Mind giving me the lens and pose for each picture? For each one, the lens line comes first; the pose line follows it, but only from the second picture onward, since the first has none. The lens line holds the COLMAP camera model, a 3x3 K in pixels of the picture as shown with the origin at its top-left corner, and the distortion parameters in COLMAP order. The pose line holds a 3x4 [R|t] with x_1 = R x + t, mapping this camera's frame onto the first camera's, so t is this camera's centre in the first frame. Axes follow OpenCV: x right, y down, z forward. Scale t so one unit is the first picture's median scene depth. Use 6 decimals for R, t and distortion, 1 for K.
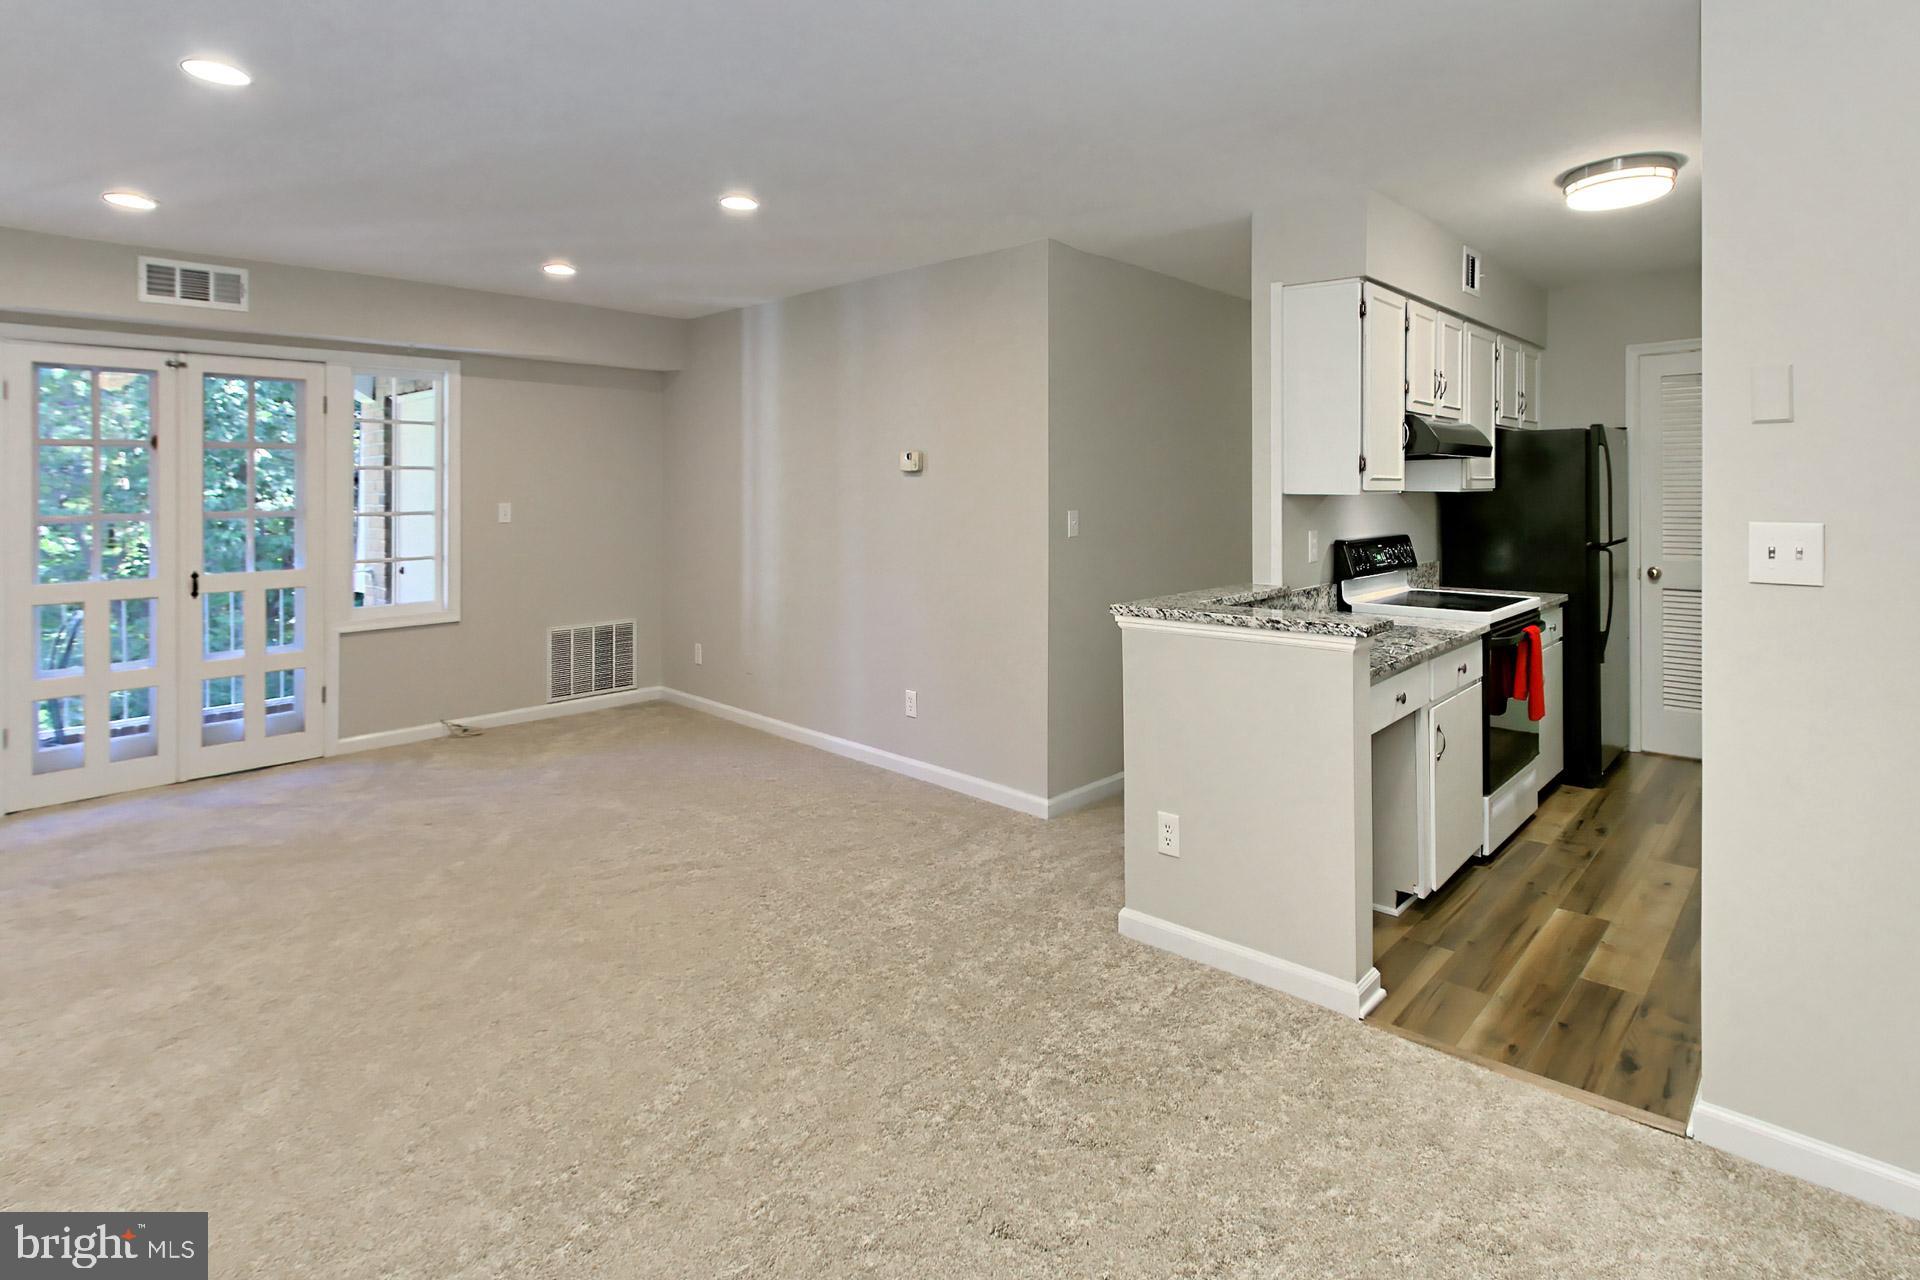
lens RADIAL K [[968.3, 0, 1011.4], [0, 968.3, 486.8], [0, 0, 1]] dist [-0.002988, 0.004382]
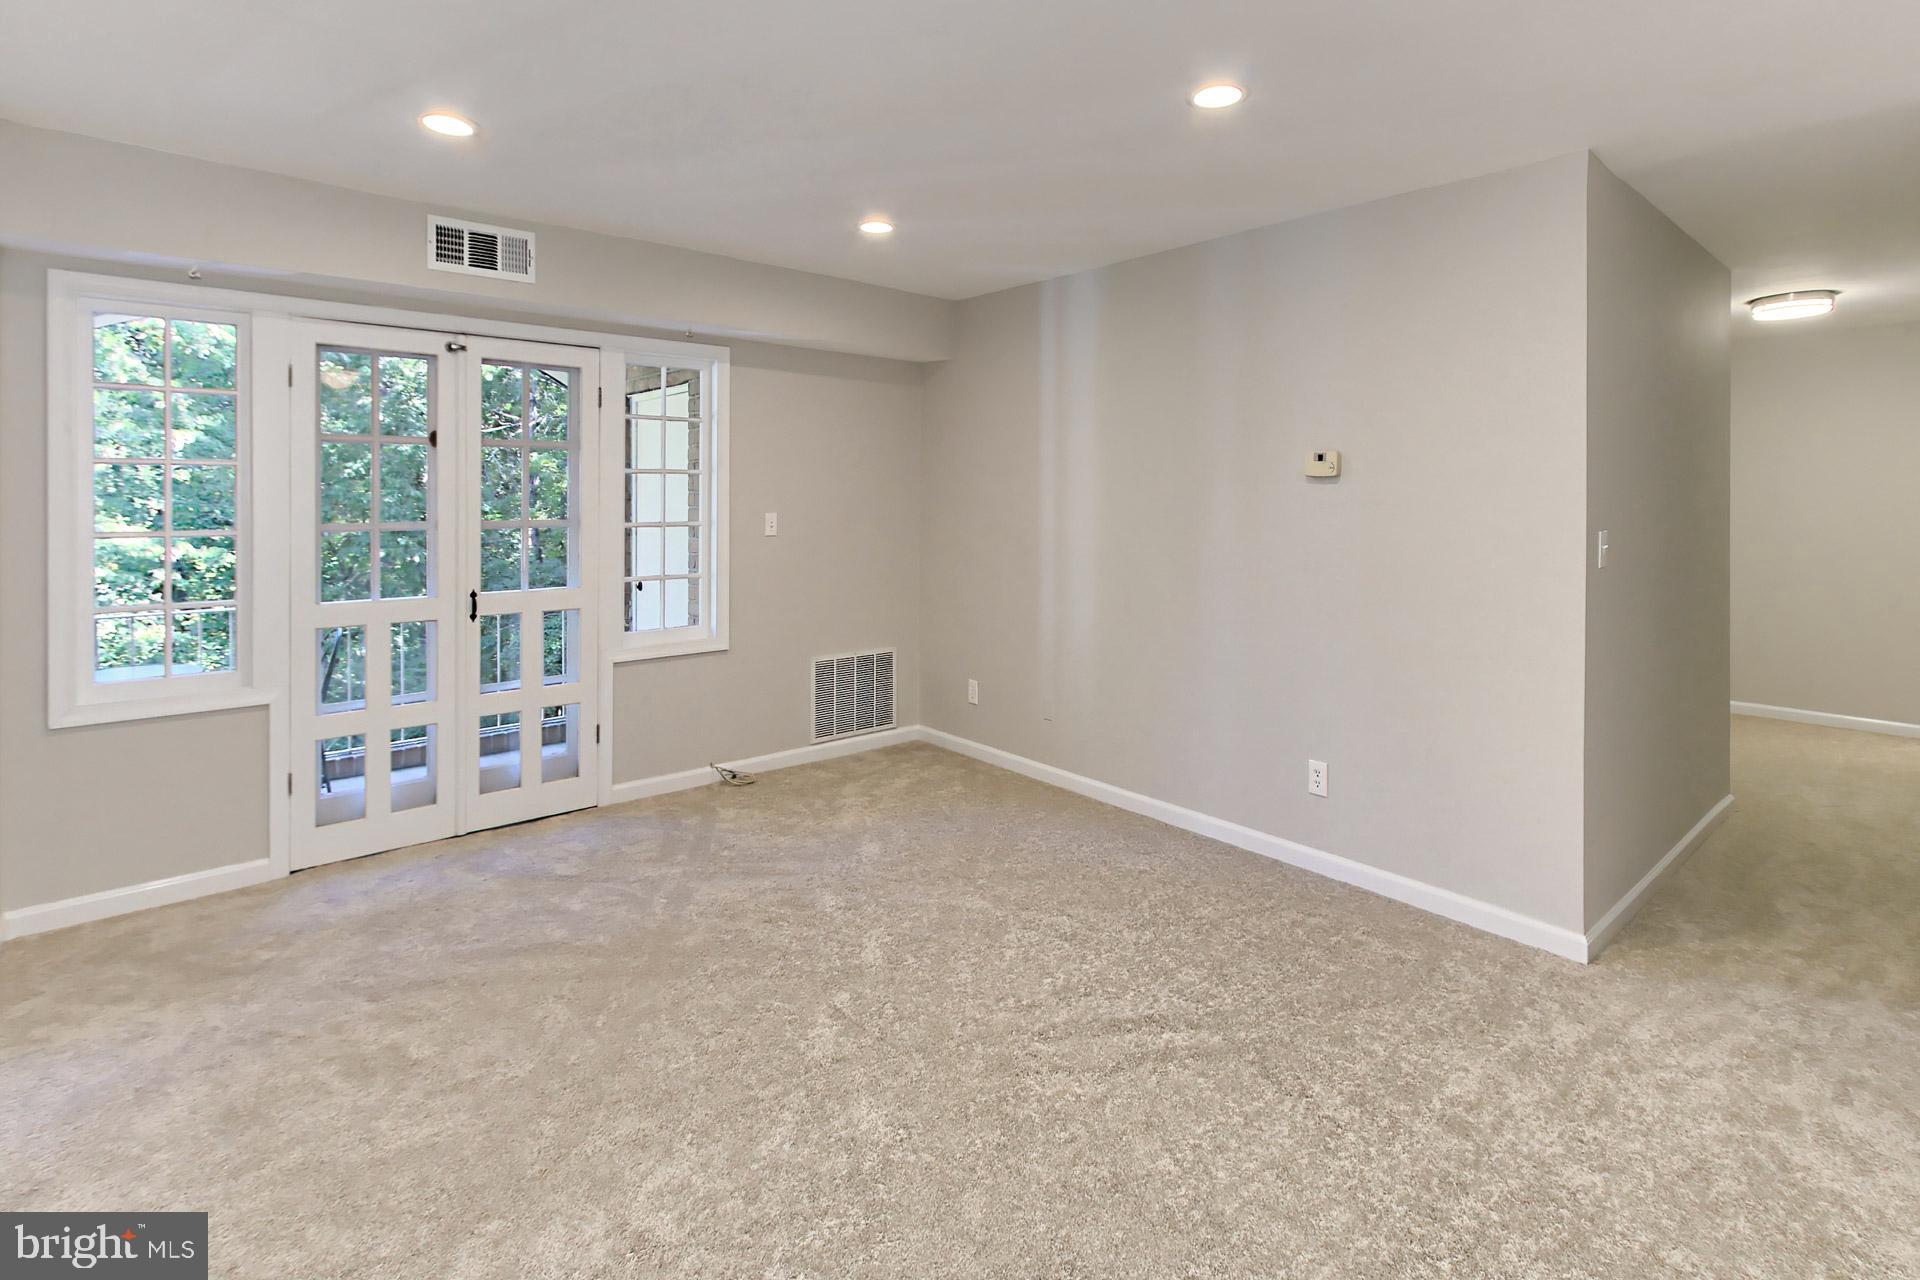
lens RADIAL K [[968.3, 0, 974.6], [0, 968.3, 506.6], [0, 0, 1]] dist [-0.002988, 0.004382]
pose [[0.990316, 0.007958, -0.138601, -0.267235], [-0.007090, 0.999952, 0.006756, 0.004335], [0.138649, -0.005708, 0.990325, 0.199682]]
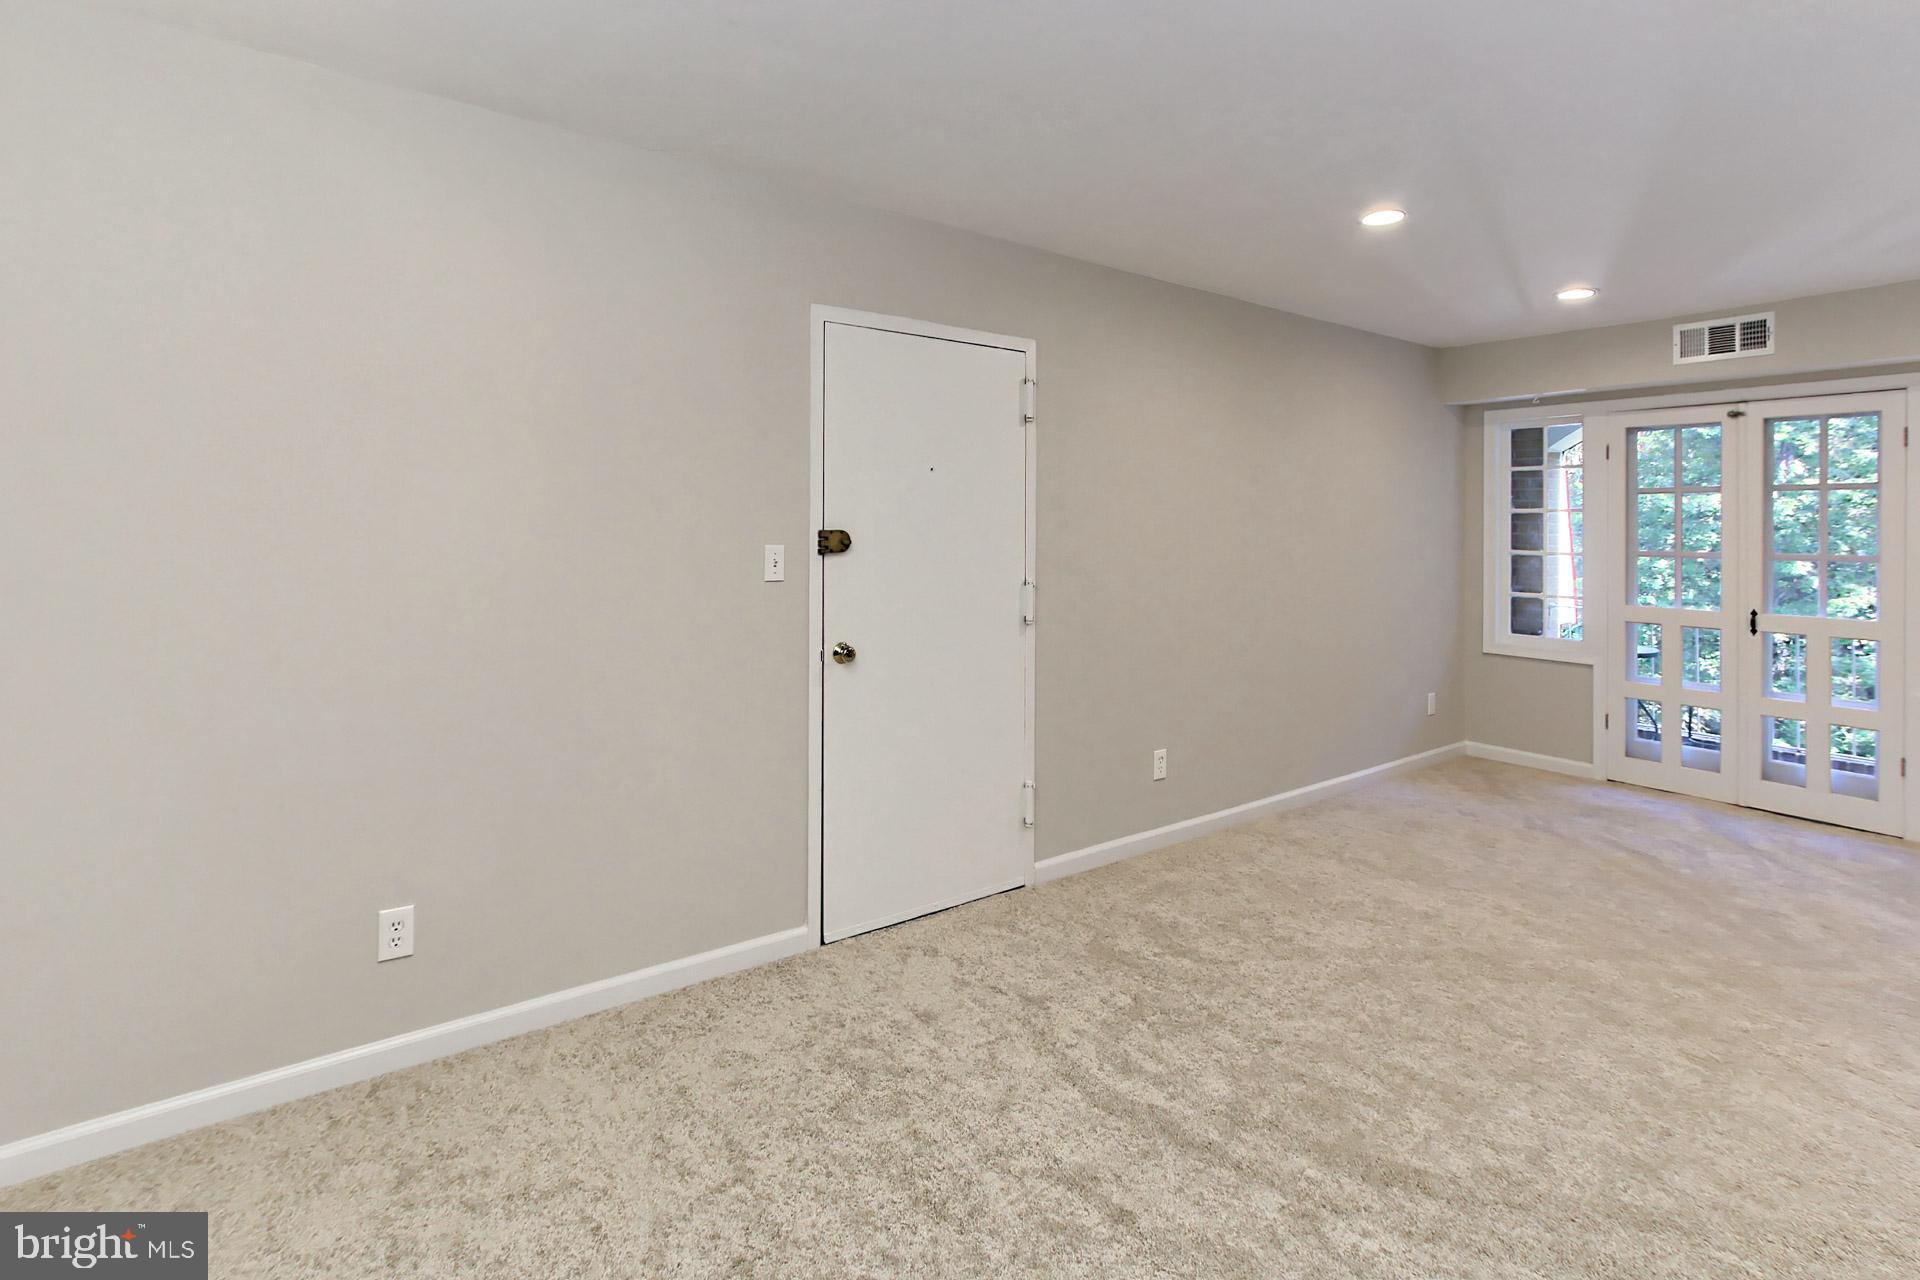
lens RADIAL K [[968.3, 0, 1001.3], [0, 968.3, 518.8], [0, 0, 1]] dist [-0.002988, 0.004382]
pose [[-0.200538, 0.000783, -0.979686, 0.321028], [-0.007693, 0.999968, 0.002373, -0.006276], [0.979656, 0.008012, -0.200525, 0.385885]]
